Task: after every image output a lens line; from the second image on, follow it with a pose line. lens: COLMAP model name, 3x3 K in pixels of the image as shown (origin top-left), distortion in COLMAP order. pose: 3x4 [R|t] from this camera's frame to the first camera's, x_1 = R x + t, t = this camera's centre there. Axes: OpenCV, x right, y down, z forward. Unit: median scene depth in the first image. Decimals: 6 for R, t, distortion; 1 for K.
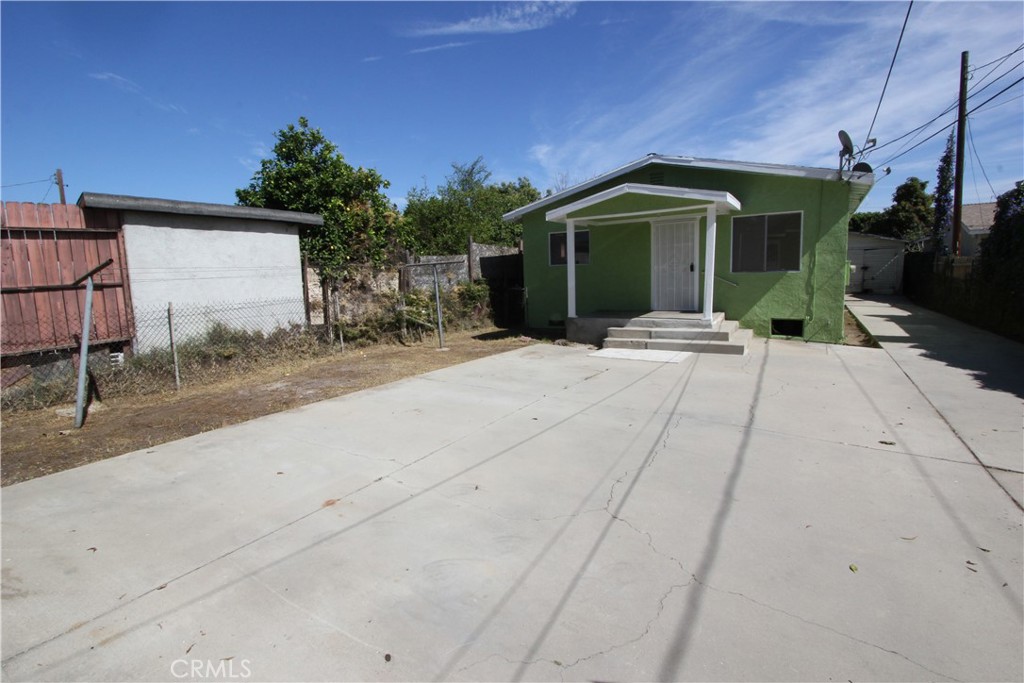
lens RADIAL K [[467.3, 0, 512.4], [0, 467.3, 335.5], [0, 0, 1]] dist [-0.012055, 0.000063]
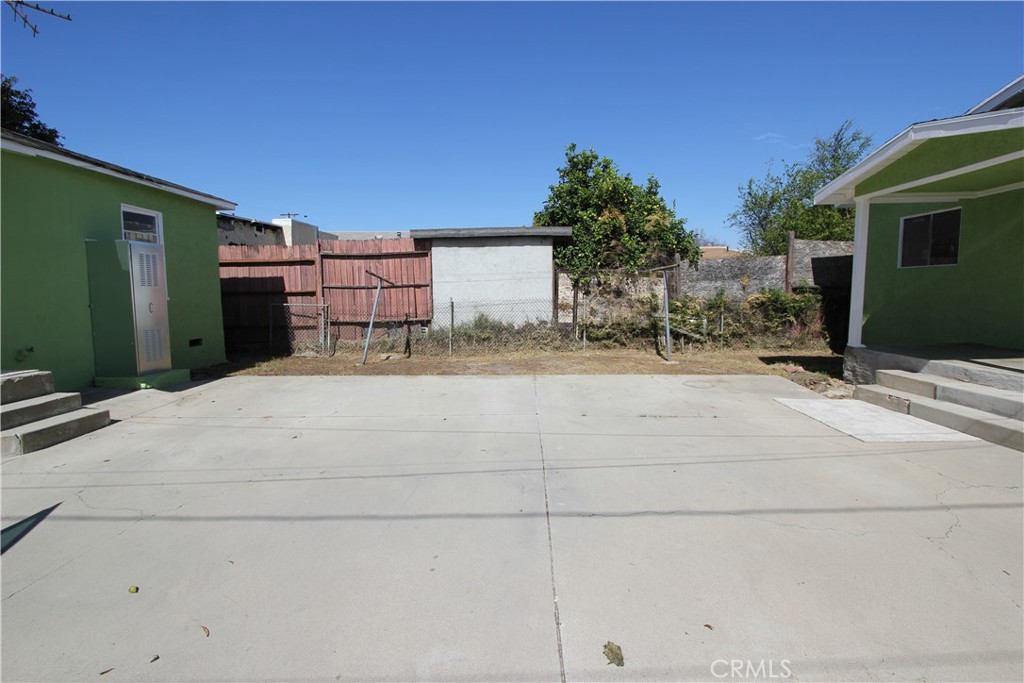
lens RADIAL K [[467.3, 0, 511.5], [0, 467.3, 333.6], [0, 0, 1]] dist [-0.012055, 0.000063]
pose [[0.522035, 0.102935, -0.846690, 0.497758], [-0.113498, 0.992246, 0.050652, -0.041320], [0.845339, 0.069655, 0.529670, 0.289264]]
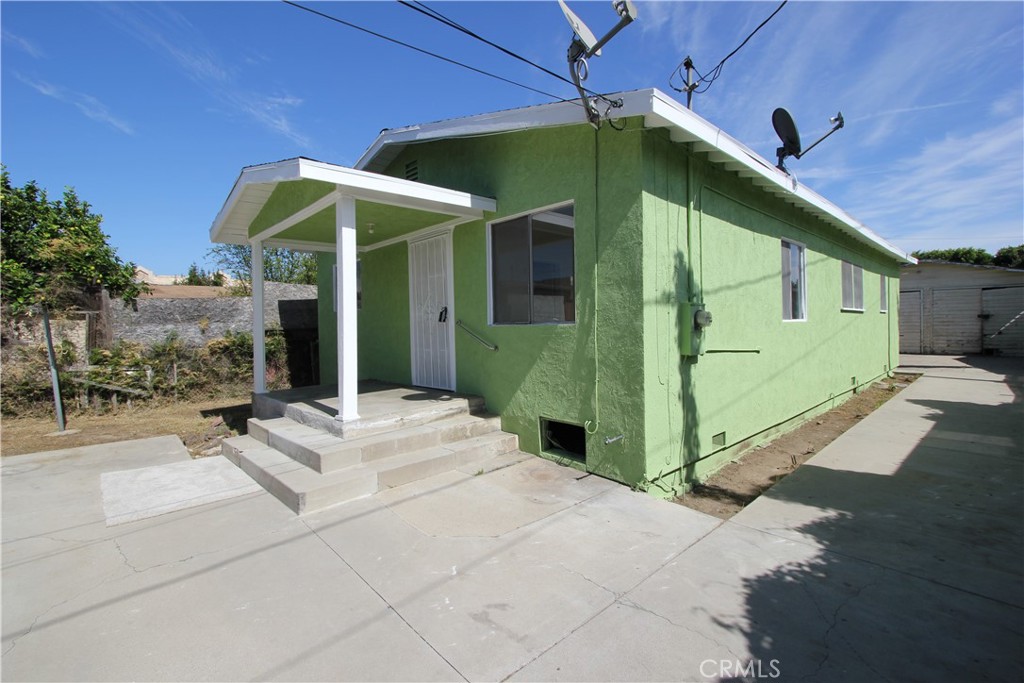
lens RADIAL K [[467.3, 0, 512.1], [0, 467.3, 333.6], [0, 0, 1]] dist [-0.012055, 0.000063]
pose [[0.969227, 0.015392, -0.245686, 0.717572], [-0.040016, 0.994620, -0.095550, -0.084776], [0.242893, 0.102441, 0.964629, 0.555491]]
